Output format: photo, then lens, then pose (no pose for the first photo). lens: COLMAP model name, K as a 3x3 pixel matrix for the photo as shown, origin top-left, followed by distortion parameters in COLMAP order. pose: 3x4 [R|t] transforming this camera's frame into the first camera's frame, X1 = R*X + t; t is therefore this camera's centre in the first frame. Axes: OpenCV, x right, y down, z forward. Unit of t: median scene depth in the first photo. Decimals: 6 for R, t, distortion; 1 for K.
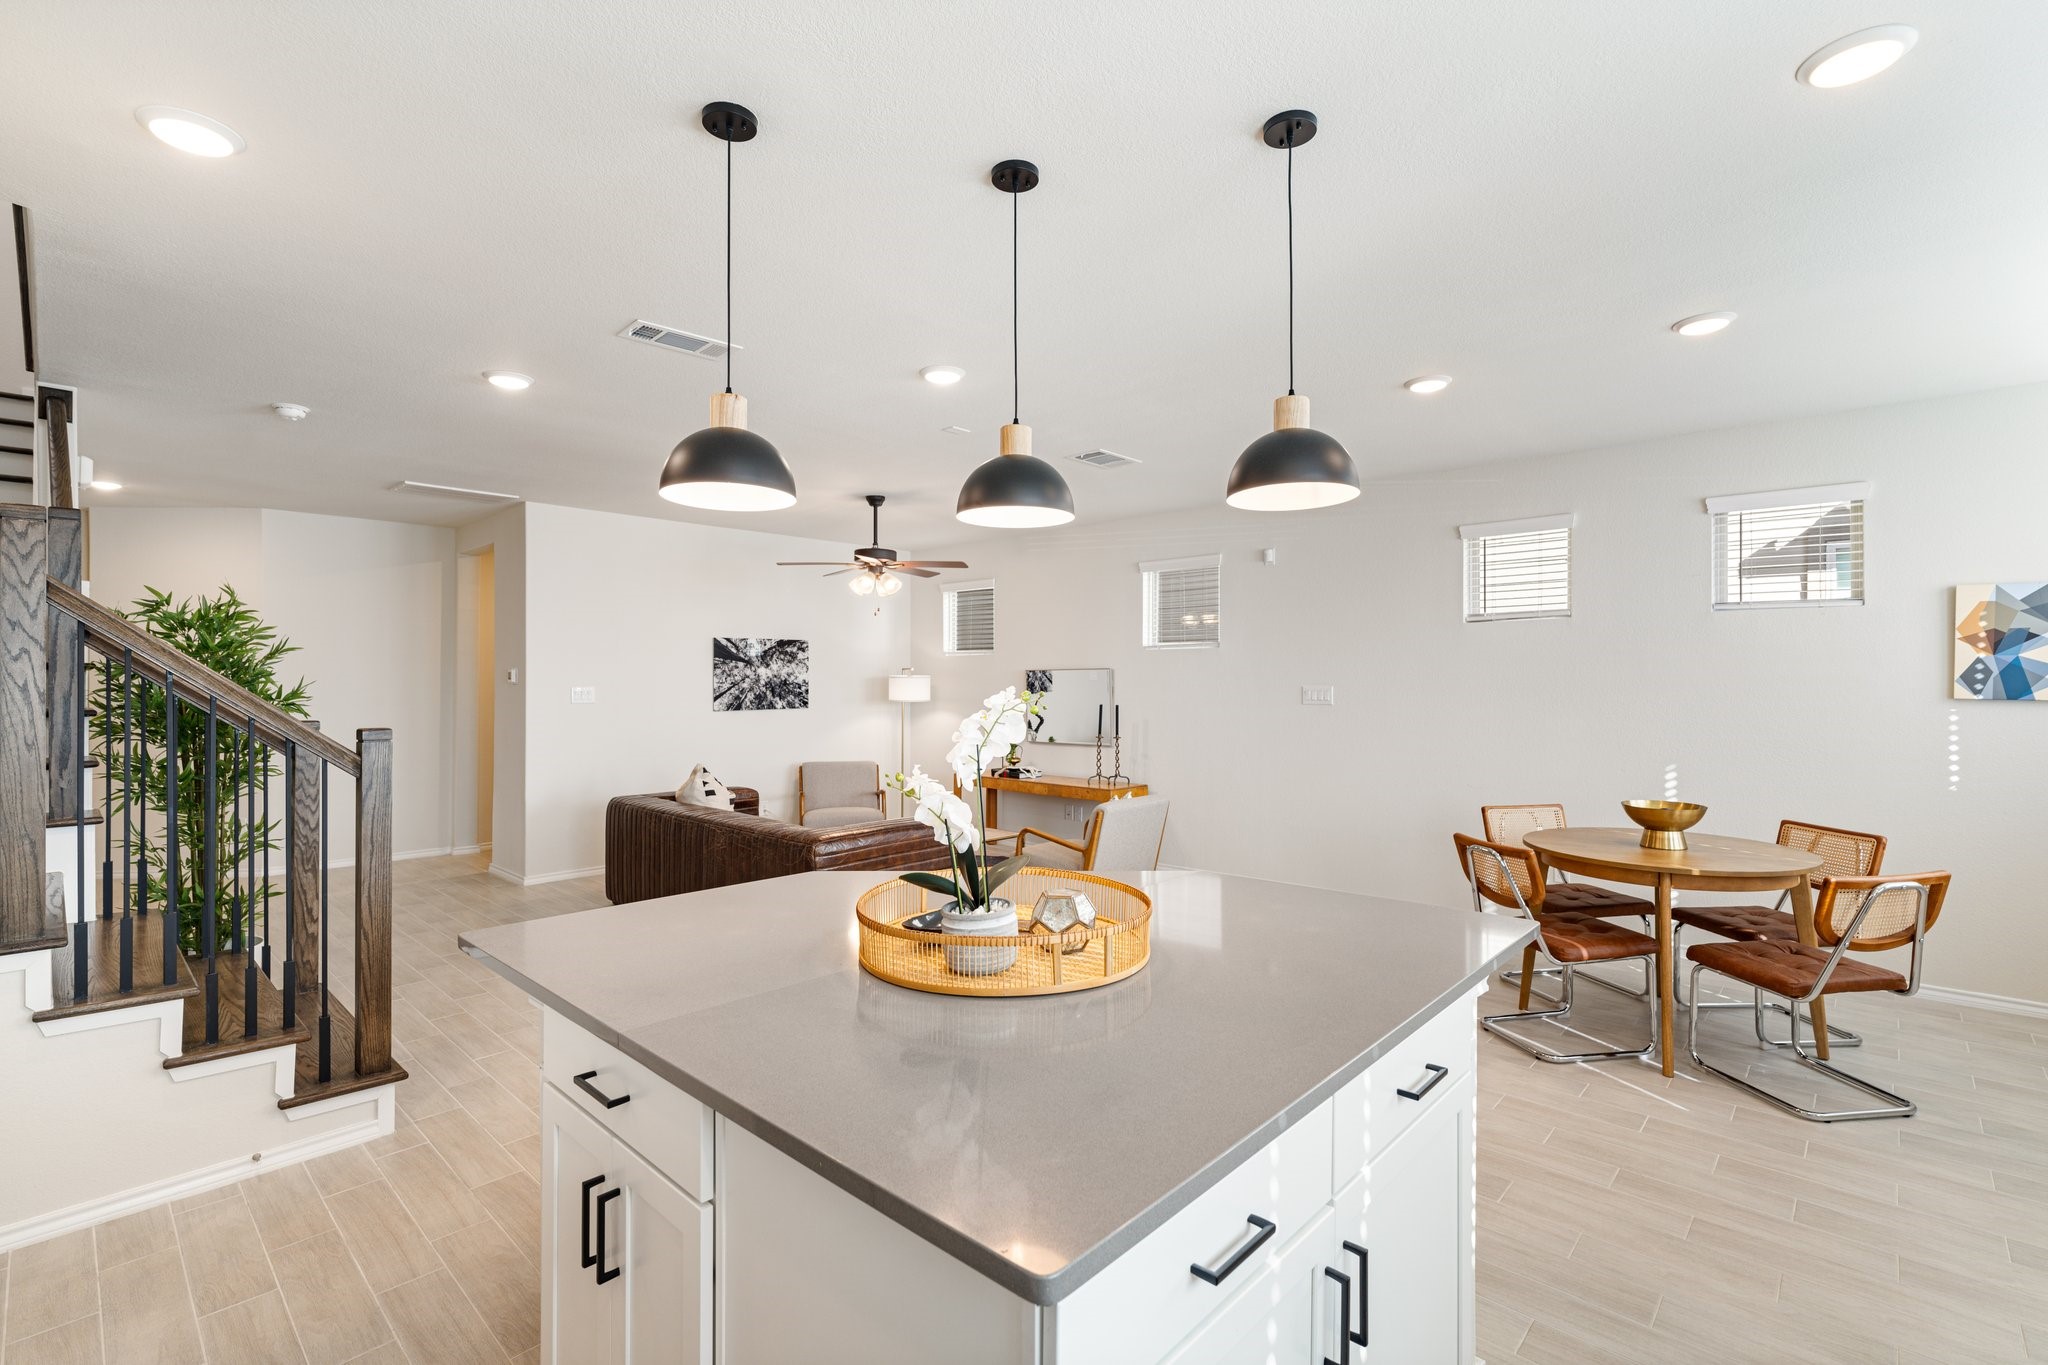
lens RADIAL K [[927.7, 0, 1022.5], [0, 927.7, 677.9], [0, 0, 1]] dist [-0.002701, 0.000324]
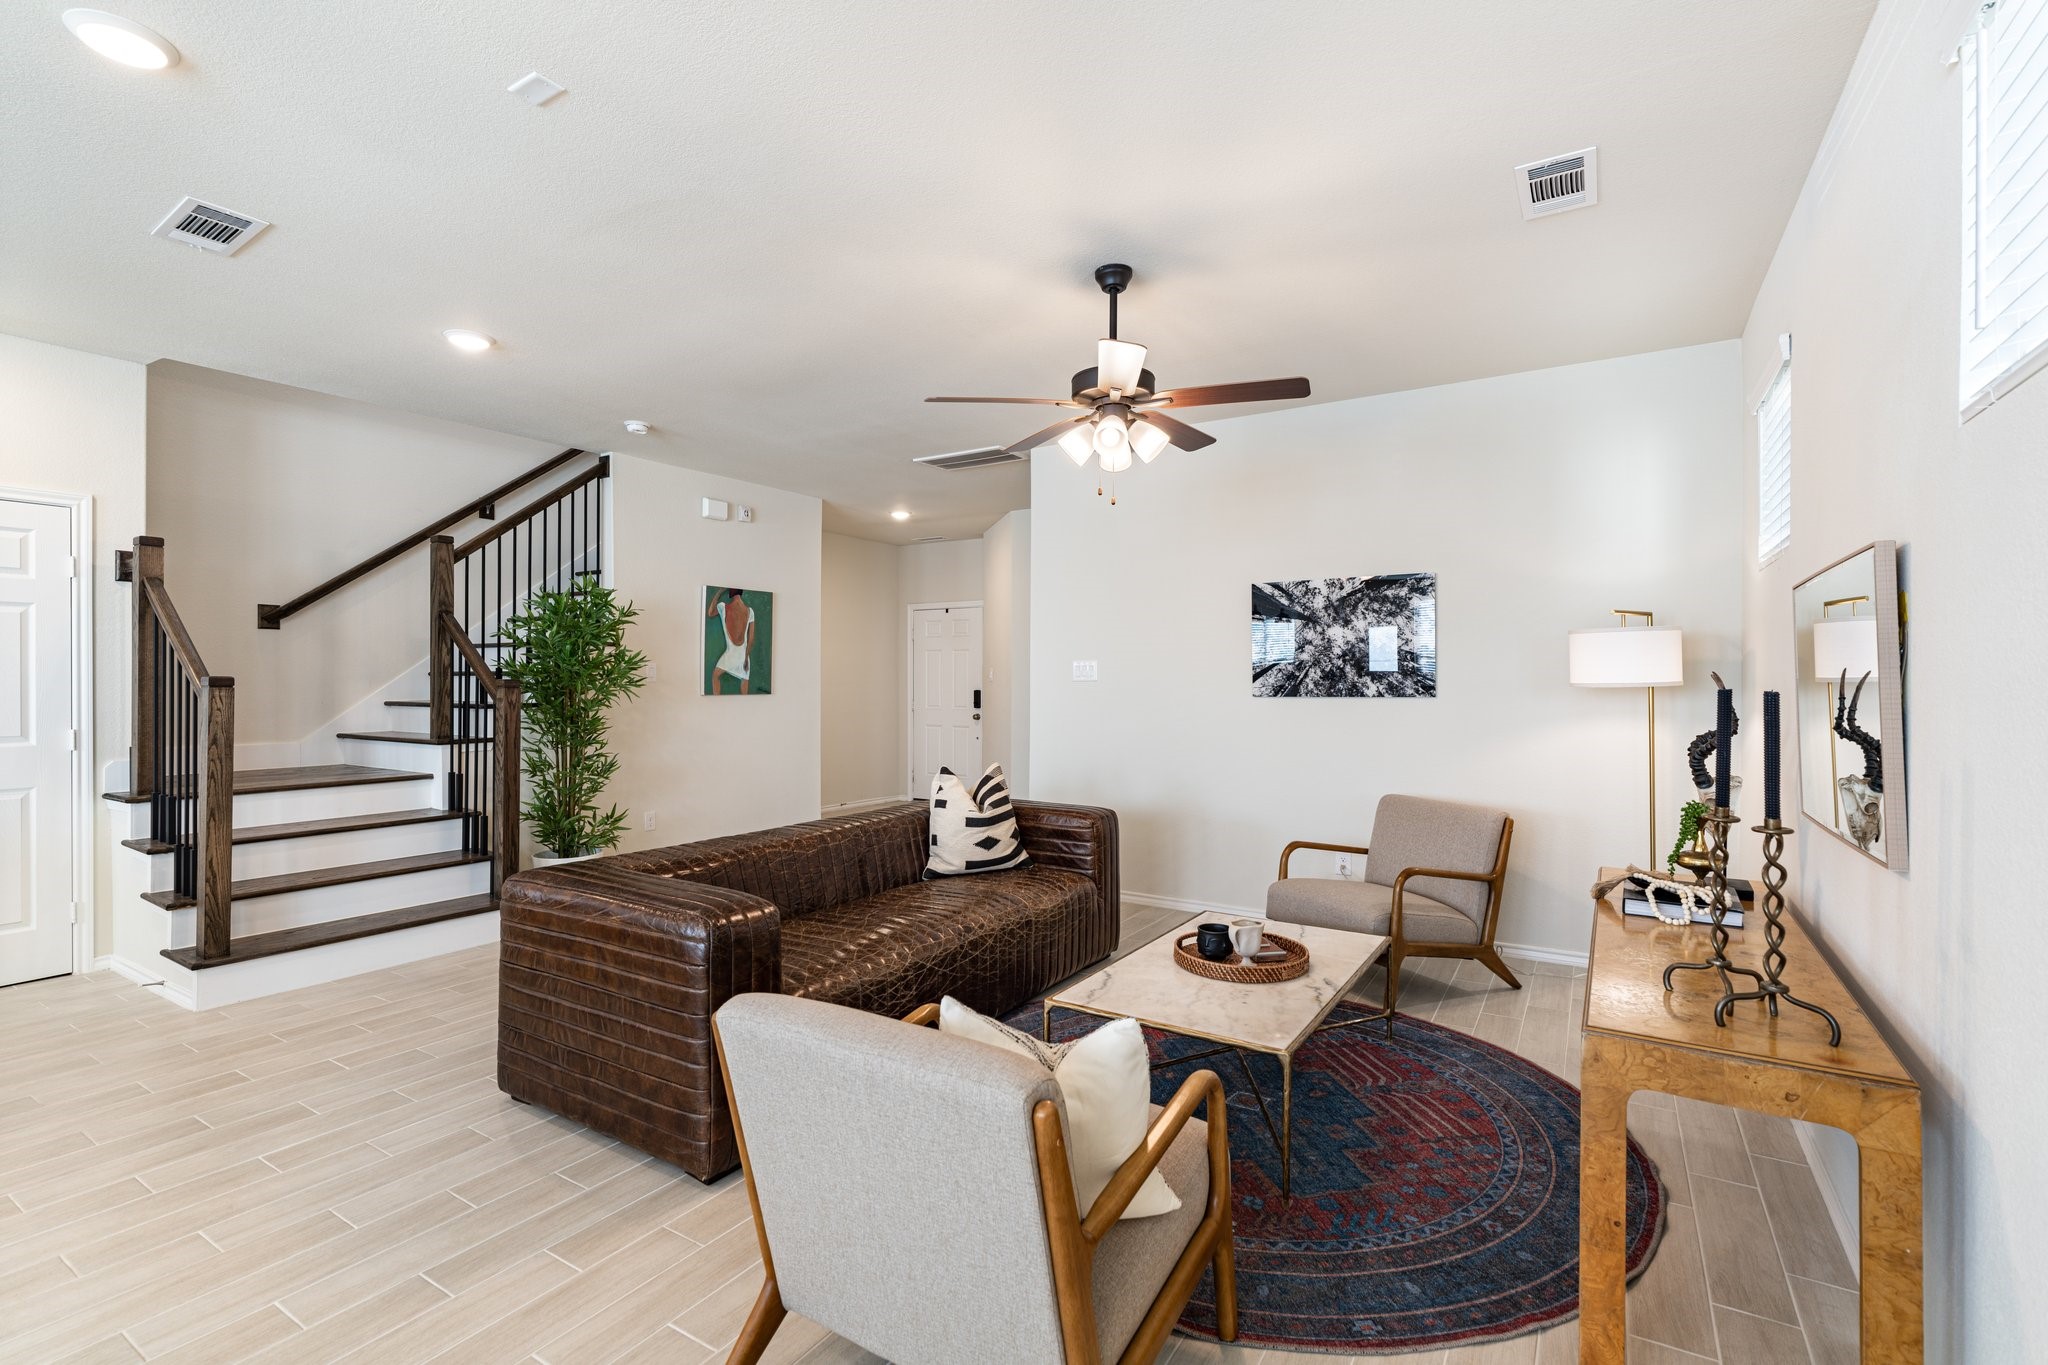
lens RADIAL K [[927.7, 0, 1022.8], [0, 927.7, 682.0], [0, 0, 1]] dist [-0.002701, 0.000324]
pose [[0.185676, -0.001825, -0.982609, 0.270702], [-0.001779, 0.999996, -0.002193, 0.026357], [0.982609, 0.002155, 0.185672, 0.692946]]
